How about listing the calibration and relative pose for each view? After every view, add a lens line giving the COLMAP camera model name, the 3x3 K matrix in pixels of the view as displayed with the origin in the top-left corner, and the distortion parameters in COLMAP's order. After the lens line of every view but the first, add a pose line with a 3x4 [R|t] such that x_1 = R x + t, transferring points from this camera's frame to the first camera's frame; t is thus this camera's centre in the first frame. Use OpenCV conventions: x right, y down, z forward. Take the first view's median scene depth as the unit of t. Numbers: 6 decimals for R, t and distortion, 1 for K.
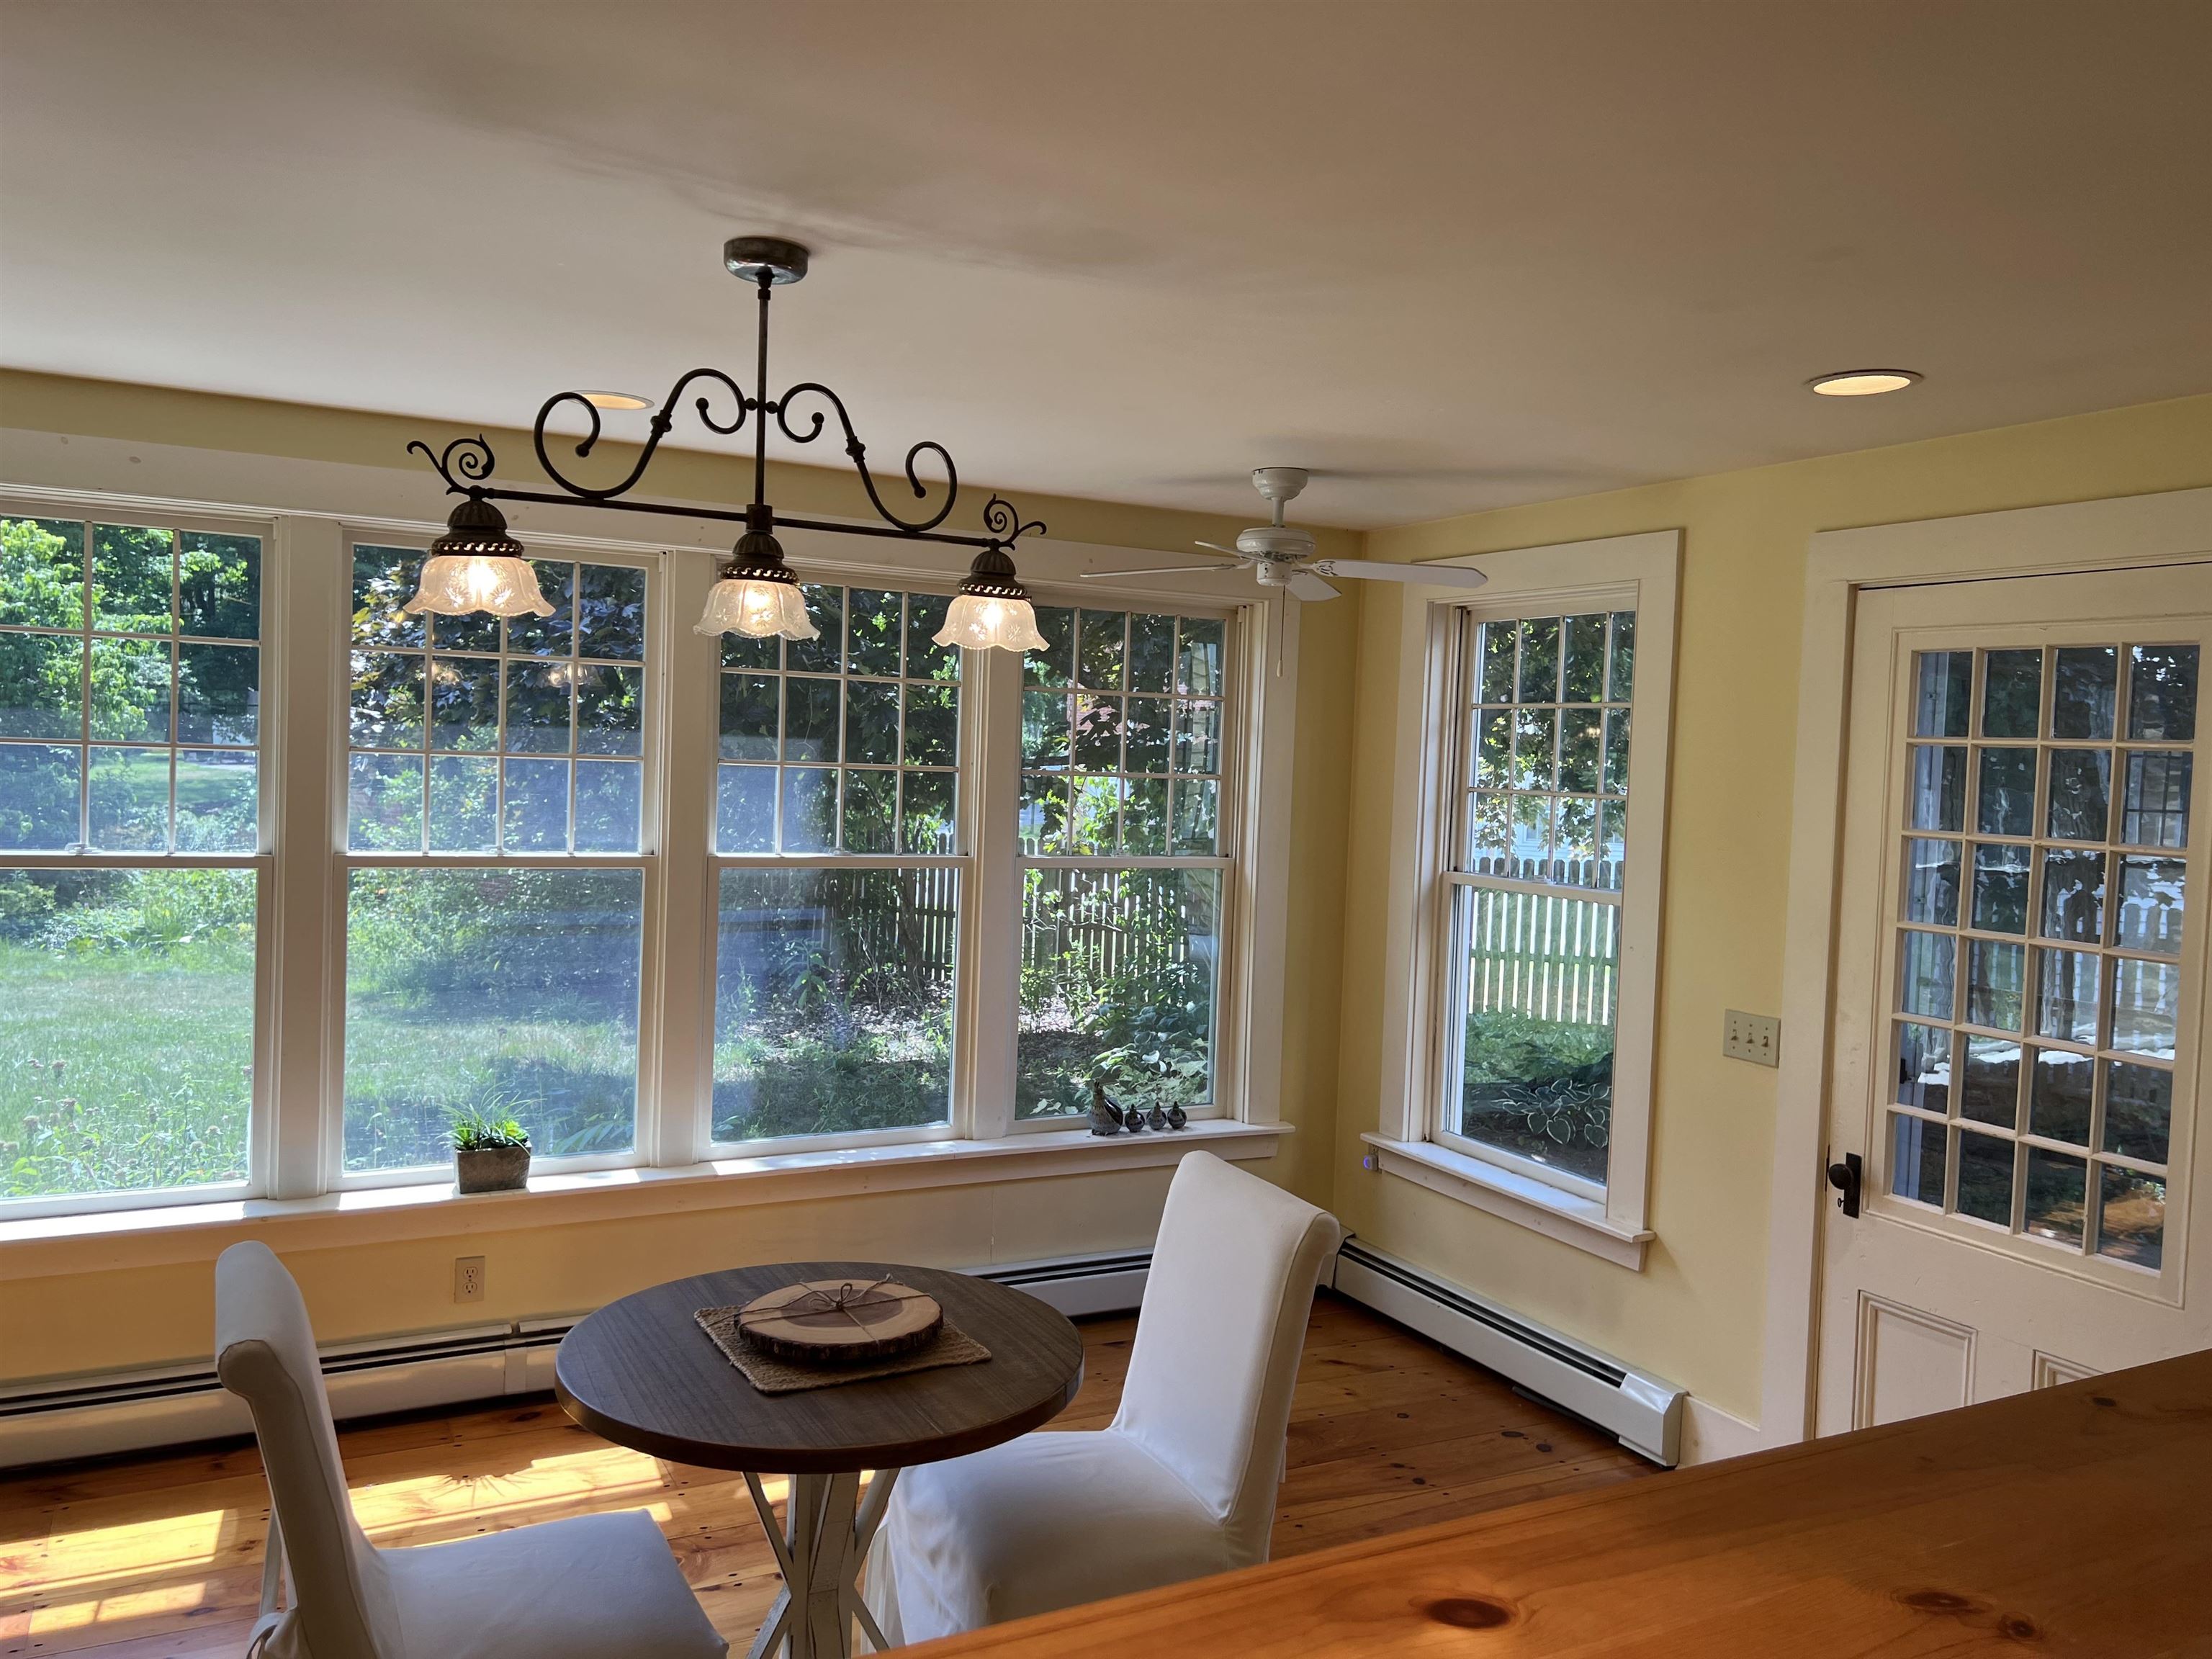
lens RADIAL K [[1718.7, 0, 1106.0], [0, 1718.7, 829.5], [0, 0, 1]] dist [0.061238, -0.004168]
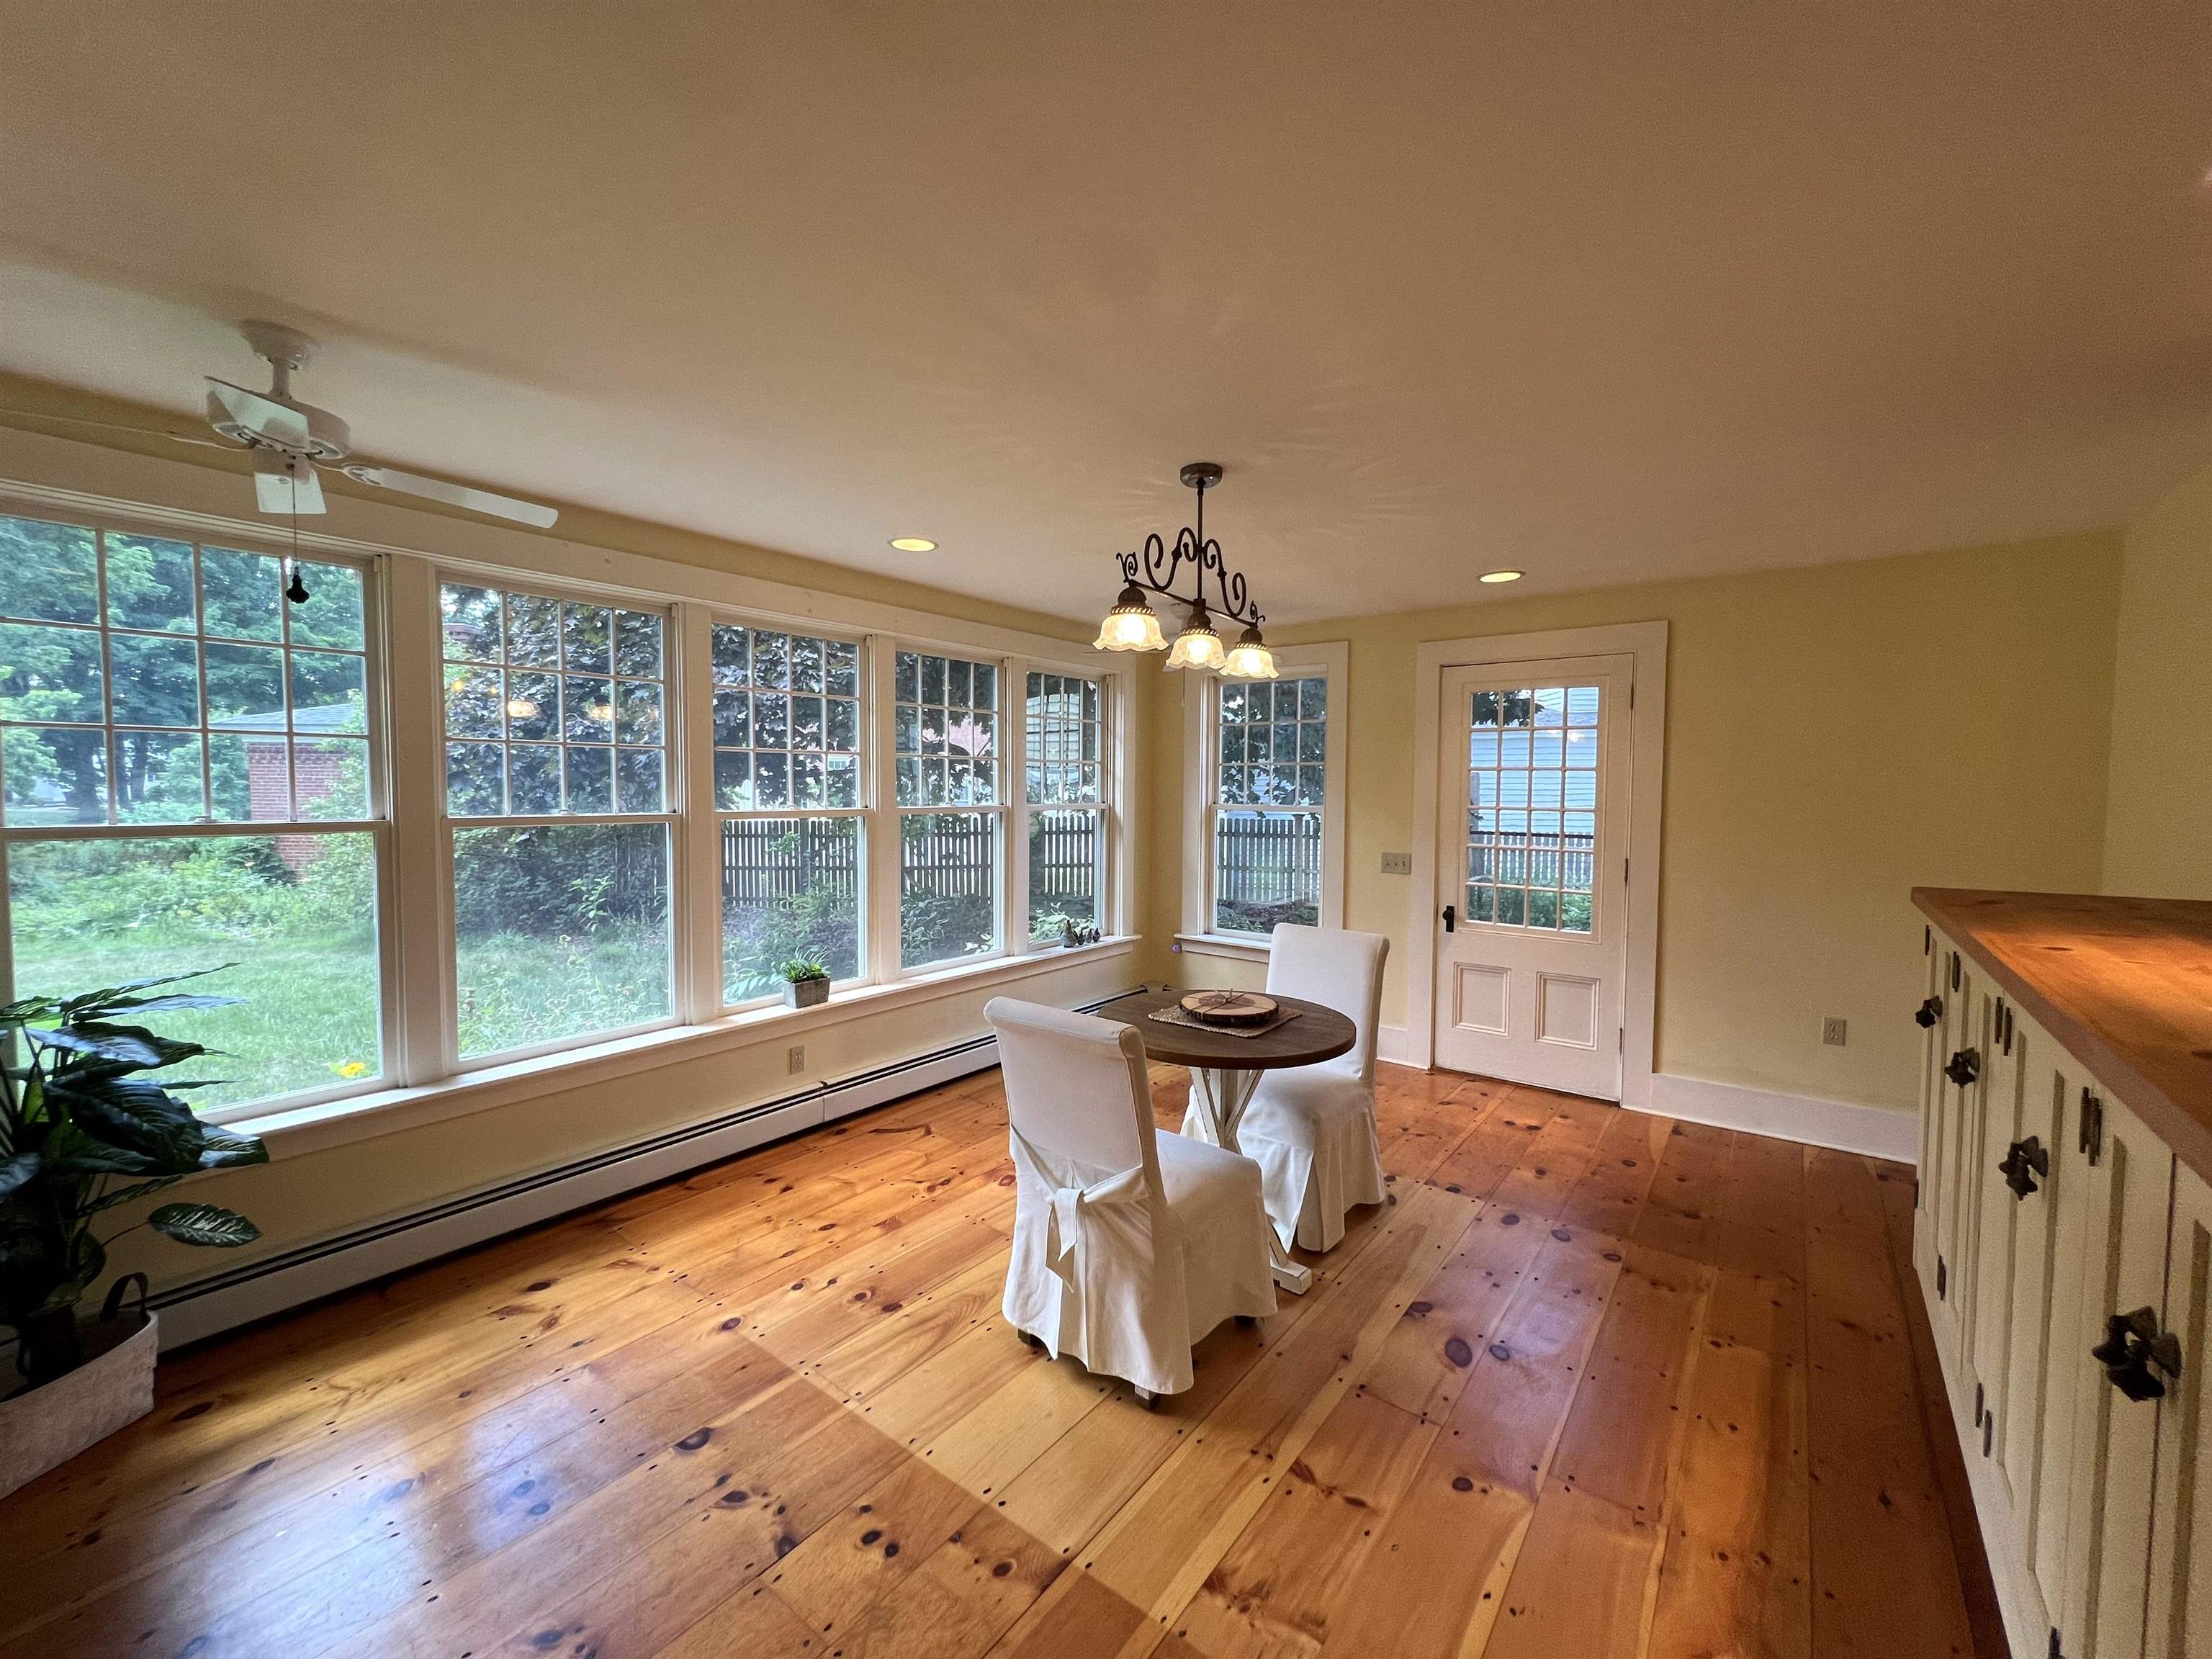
lens RADIAL K [[894.5, 0, 1106.0], [0, 894.5, 829.5], [0, 0, 1]] dist [0.059938, -0.000035]
pose [[0.904999, -0.051953, 0.422230, -0.512102], [0.047783, 0.998648, 0.020462, 0.034285], [-0.422722, 0.001658, 0.906258, 0.075964]]
